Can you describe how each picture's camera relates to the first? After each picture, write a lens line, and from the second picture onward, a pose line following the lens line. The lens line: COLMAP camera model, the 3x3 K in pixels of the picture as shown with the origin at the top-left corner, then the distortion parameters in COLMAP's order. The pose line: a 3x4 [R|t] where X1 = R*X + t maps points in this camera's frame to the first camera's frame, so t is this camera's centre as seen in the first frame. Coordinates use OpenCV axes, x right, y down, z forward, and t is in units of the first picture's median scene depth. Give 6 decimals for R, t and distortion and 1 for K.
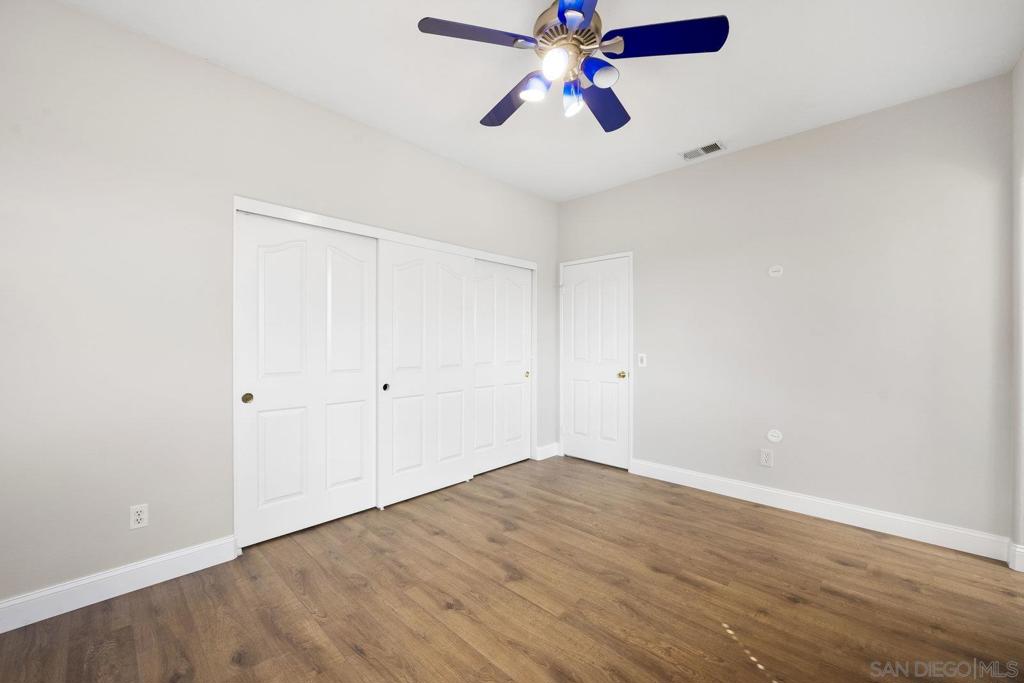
lens RADIAL K [[407.8, 0, 504.6], [0, 407.8, 344.3], [0, 0, 1]] dist [-0.002180, -0.000283]
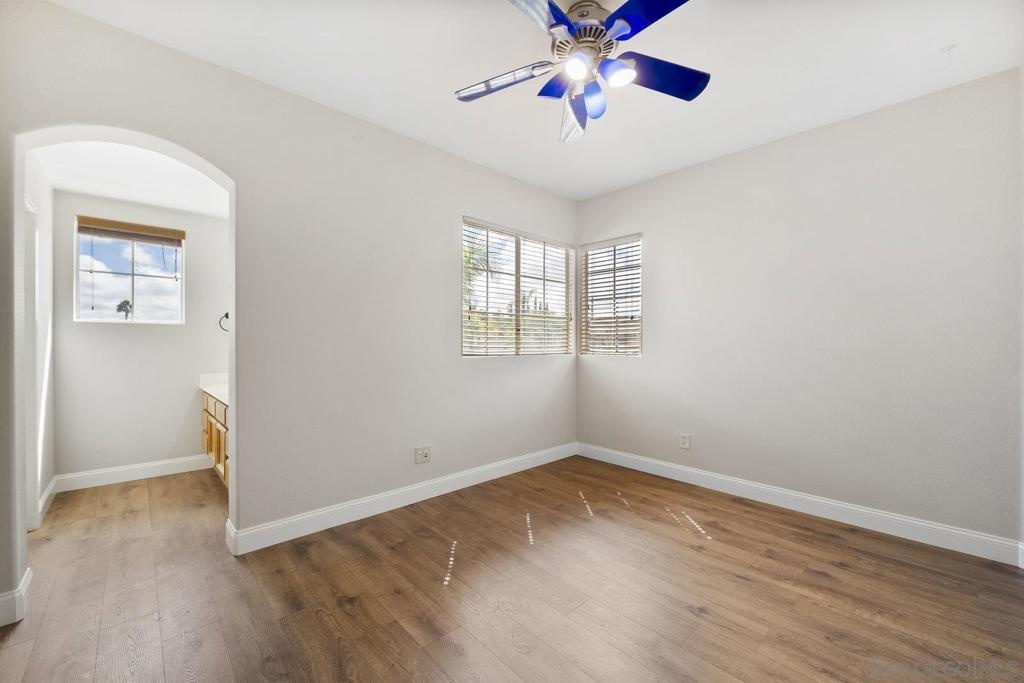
lens RADIAL K [[407.9, 0, 512.4], [0, 407.9, 349.3], [0, 0, 1]] dist [-0.000667, -0.004392]
pose [[-0.999544, -0.006073, 0.029579, 0.311997], [-0.005303, 0.999647, 0.026044, -0.007650], [-0.029727, 0.025875, -0.999223, 2.080617]]
